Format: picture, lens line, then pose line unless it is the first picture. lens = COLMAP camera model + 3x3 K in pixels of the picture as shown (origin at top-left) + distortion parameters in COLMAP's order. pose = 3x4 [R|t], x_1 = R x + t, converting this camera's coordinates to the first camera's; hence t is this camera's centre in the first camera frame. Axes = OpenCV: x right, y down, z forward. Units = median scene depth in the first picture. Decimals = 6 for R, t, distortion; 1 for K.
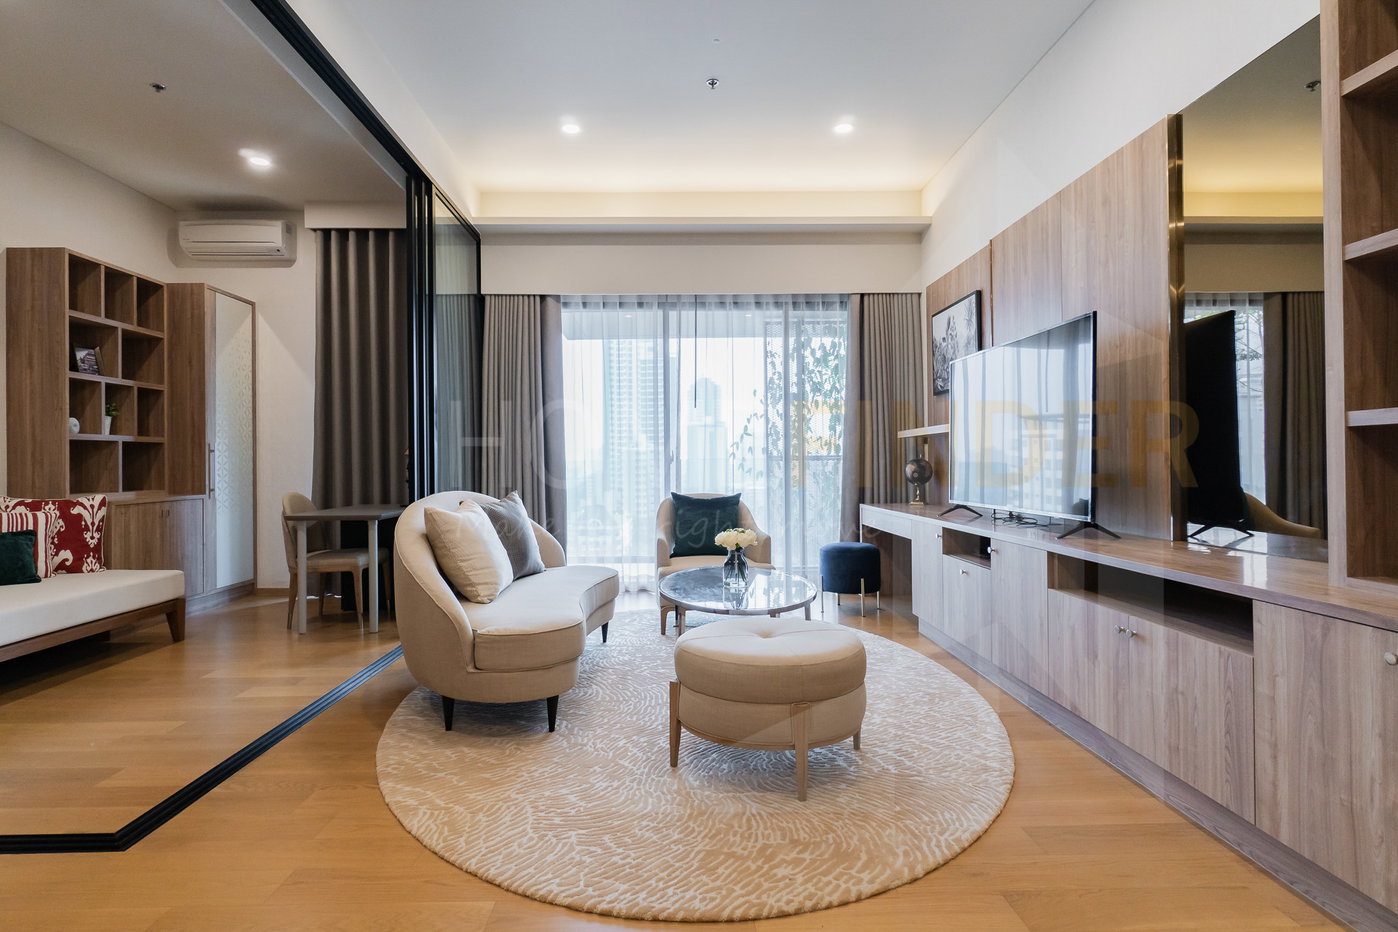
lens RADIAL K [[726.1, 0, 685.4], [0, 726.1, 463.3], [0, 0, 1]] dist [-0.001743, -0.000266]
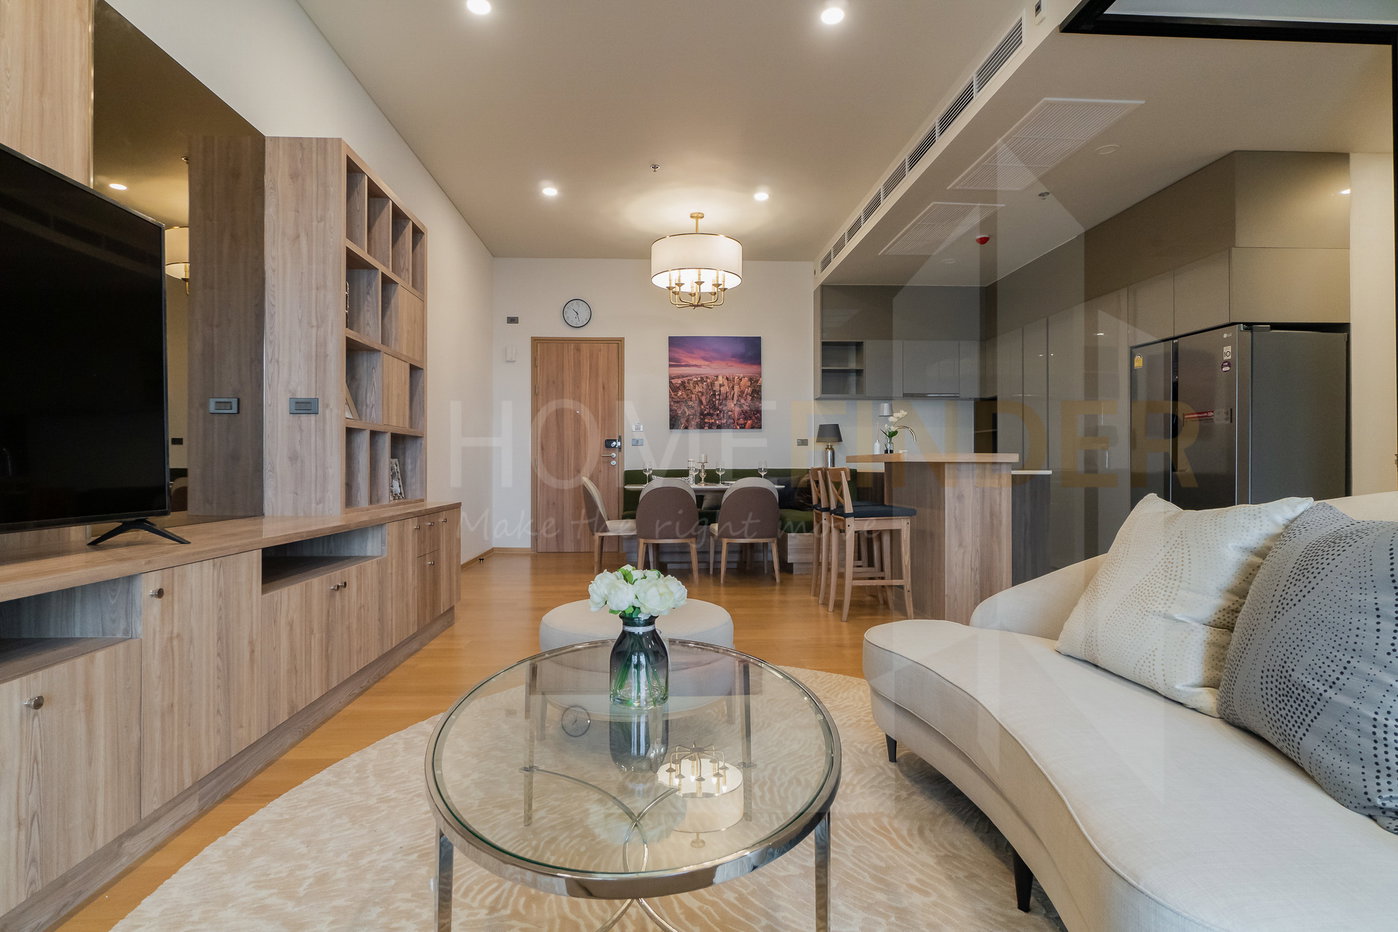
lens RADIAL K [[726.1, 0, 687.1], [0, 726.1, 466.8], [0, 0, 1]] dist [-0.001743, -0.000266]
pose [[-0.999694, 0.007233, -0.023673, 0.039693], [0.007298, 0.999970, -0.002667, 0.025437], [0.023653, -0.002839, -0.999716, 1.154124]]
